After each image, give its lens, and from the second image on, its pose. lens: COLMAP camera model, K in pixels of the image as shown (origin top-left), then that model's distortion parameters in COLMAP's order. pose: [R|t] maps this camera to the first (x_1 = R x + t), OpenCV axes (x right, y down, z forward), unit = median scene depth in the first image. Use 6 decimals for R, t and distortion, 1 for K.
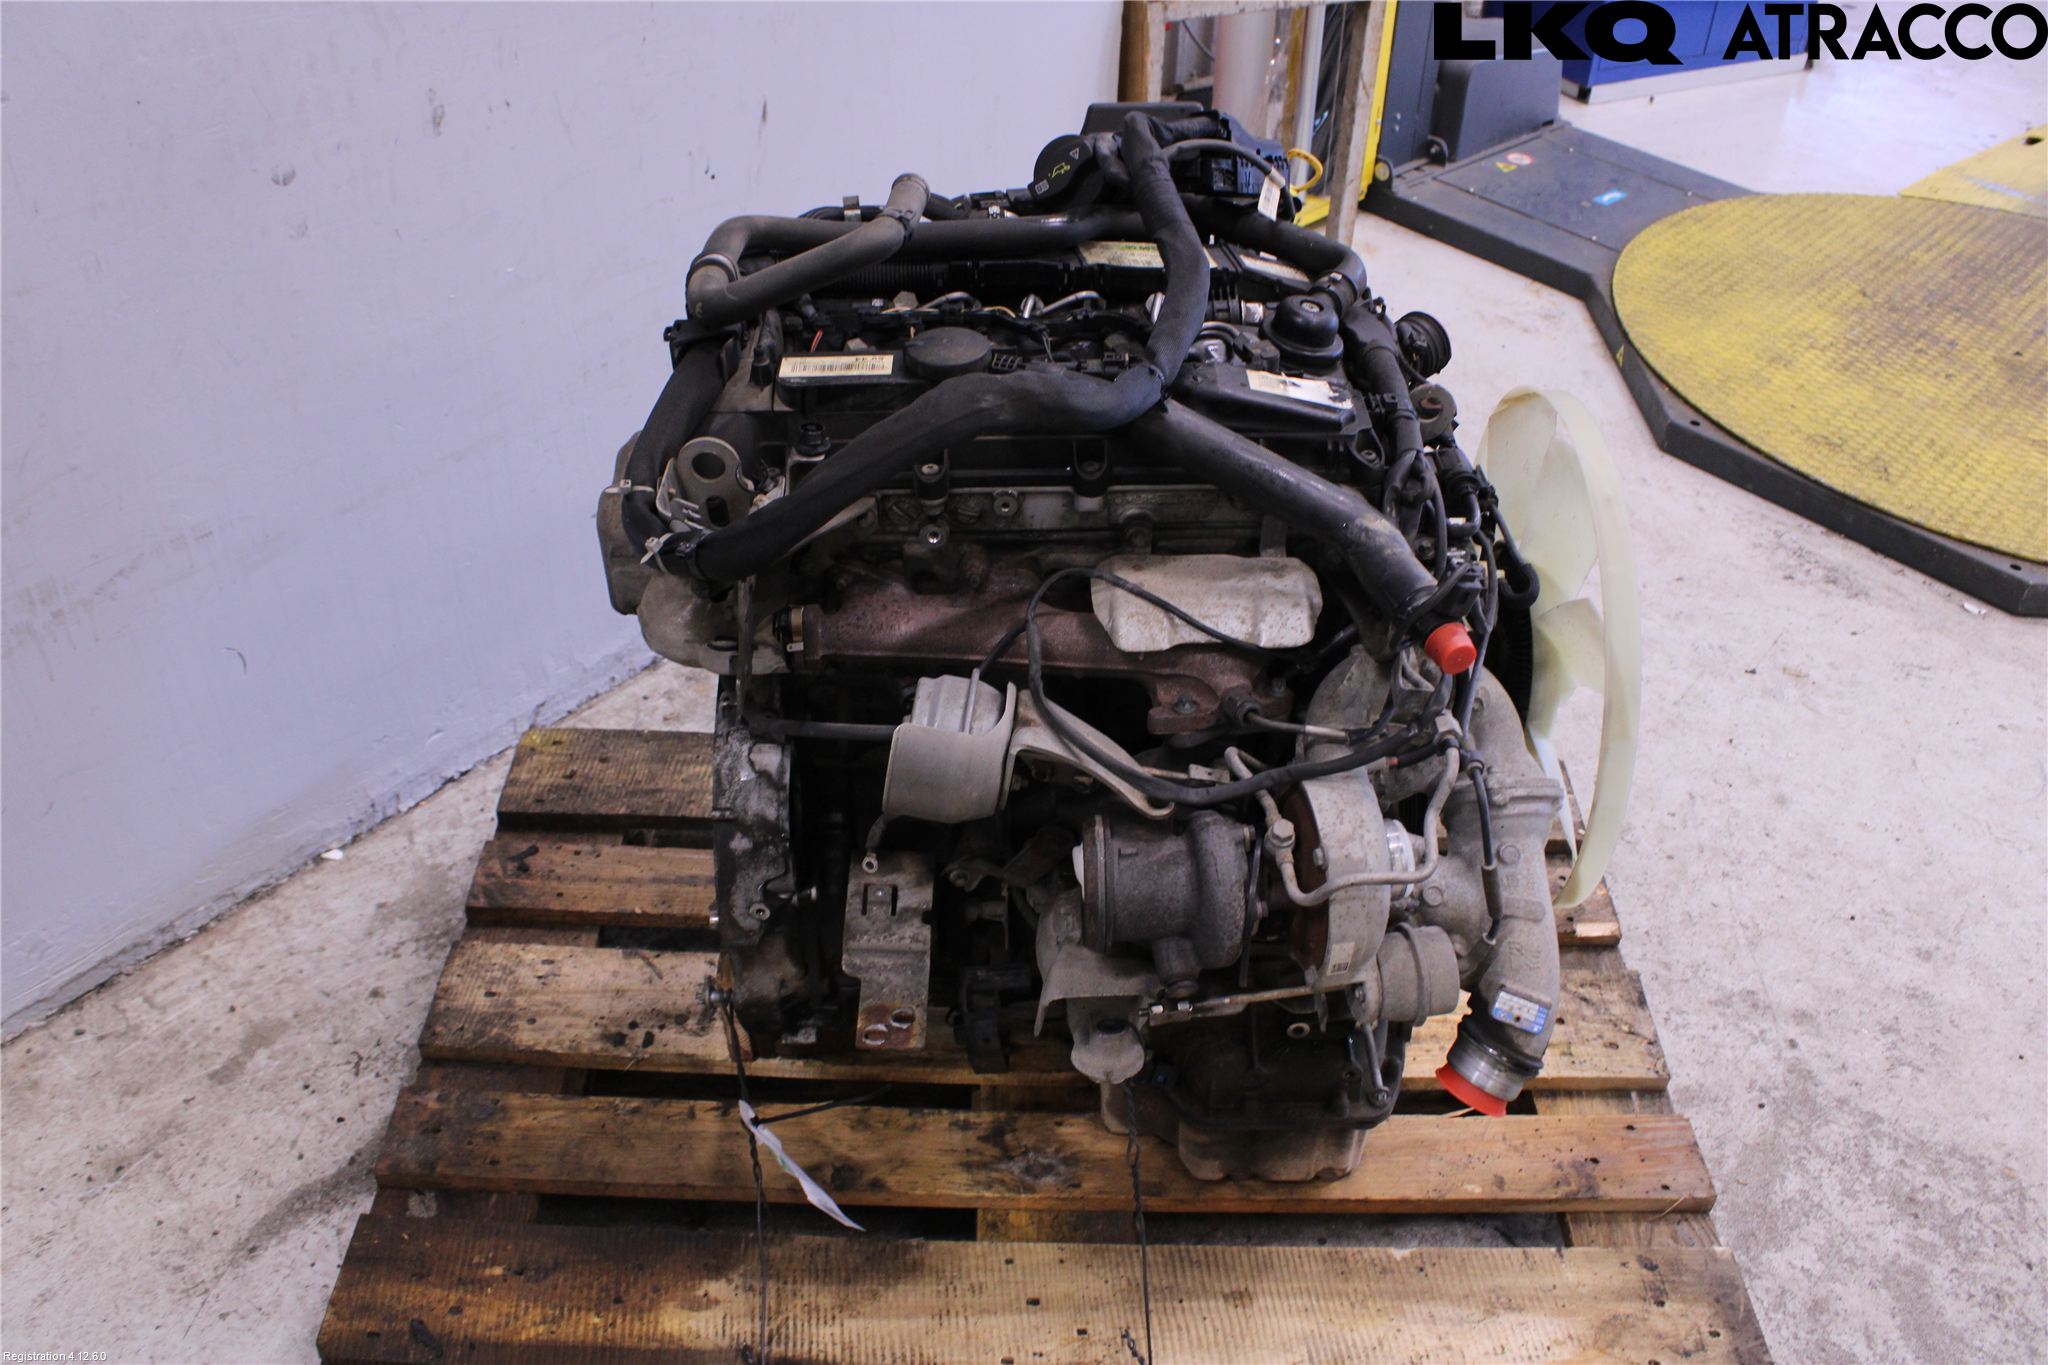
lens RADIAL K [[1711.6, 0, 1019.0], [0, 1711.6, 685.5], [0, 0, 1]] dist [-0.155402, 0.124704]
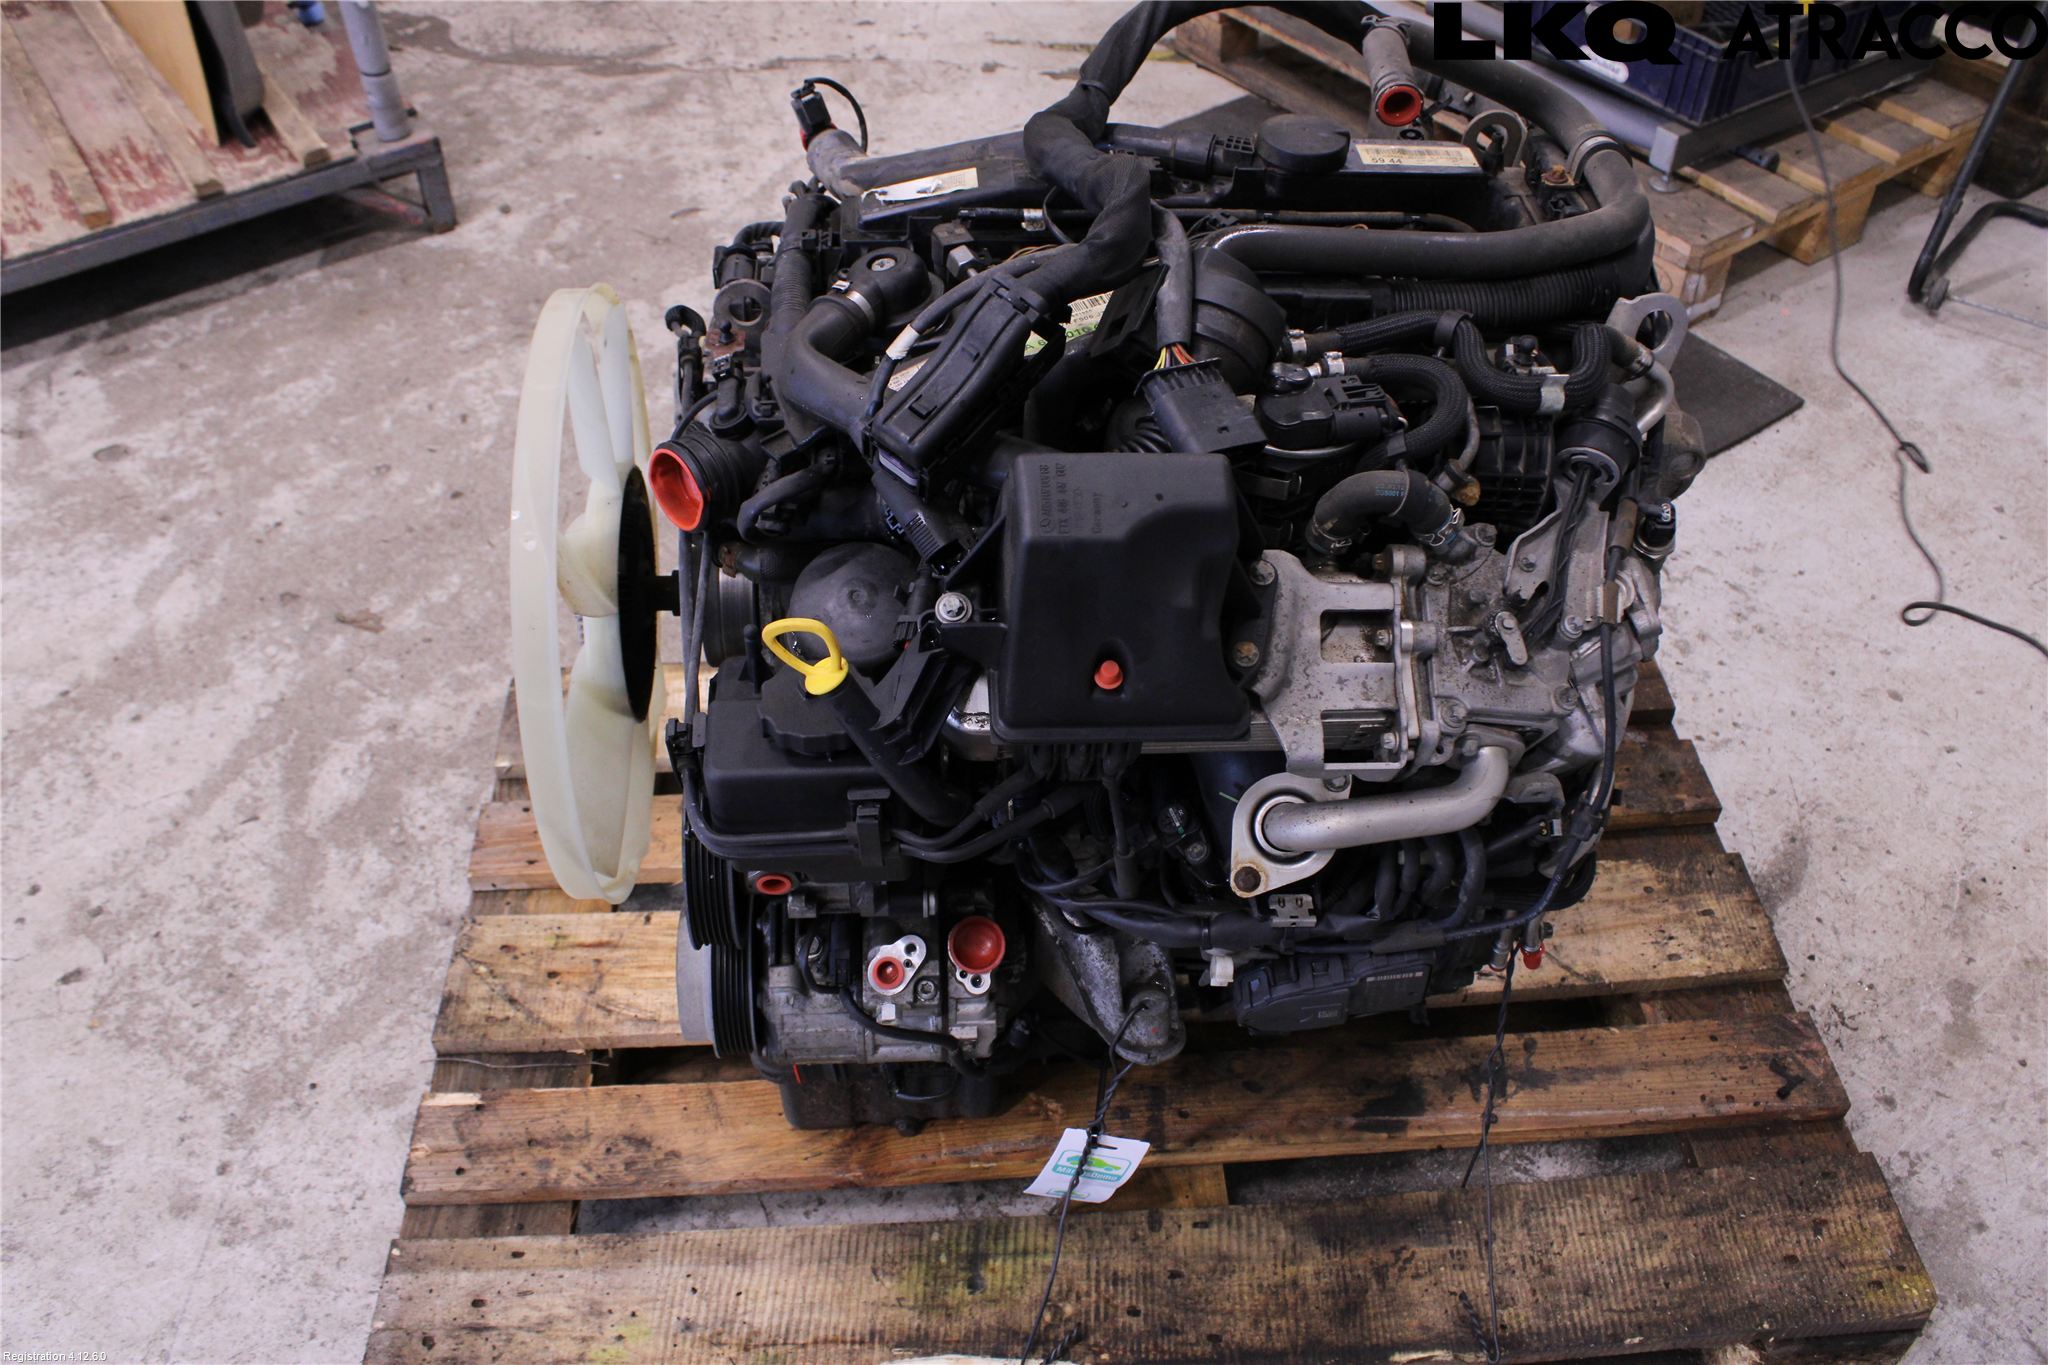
lens RADIAL K [[1711.6, 0, 1045.3], [0, 1711.6, 694.5], [0, 0, 1]] dist [-0.155402, 0.124704]
pose [[-0.997434, 0.023107, -0.067758, 0.108956], [-0.064387, 0.124200, 0.990166, -0.683655], [0.031296, 0.991988, -0.122394, 0.908622]]
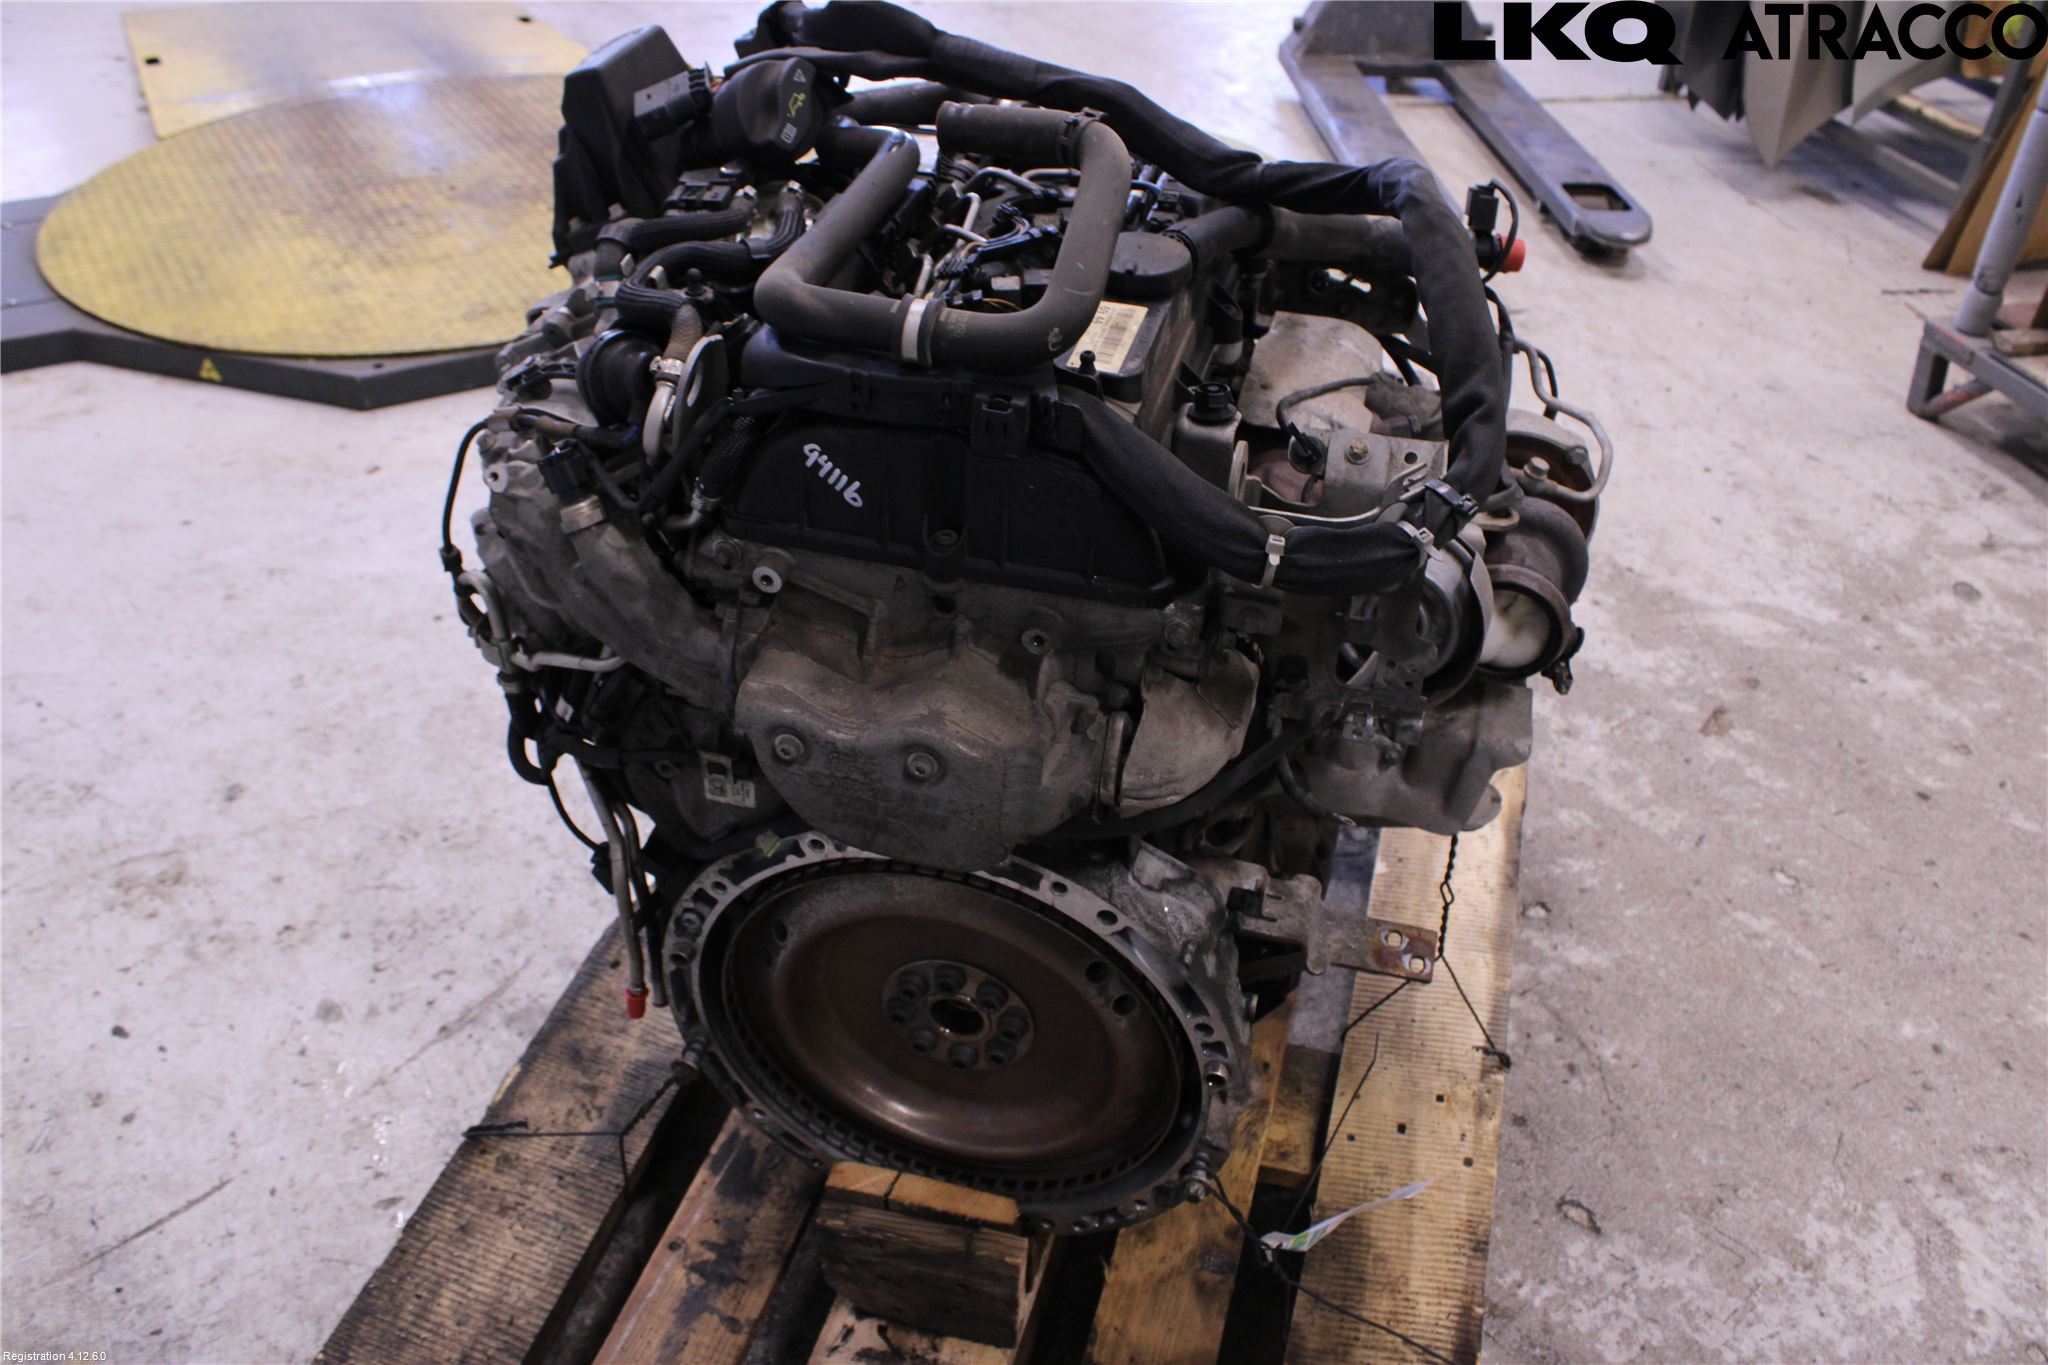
lens RADIAL K [[1711.6, 0, 1032.8], [0, 1711.6, 691.5], [0, 0, 1]] dist [-0.155402, 0.124704]
pose [[0.262327, -0.590457, 0.763247, -0.511969], [0.581072, 0.728127, 0.363575, -0.238693], [-0.770416, 0.348126, 0.534105, 0.435691]]
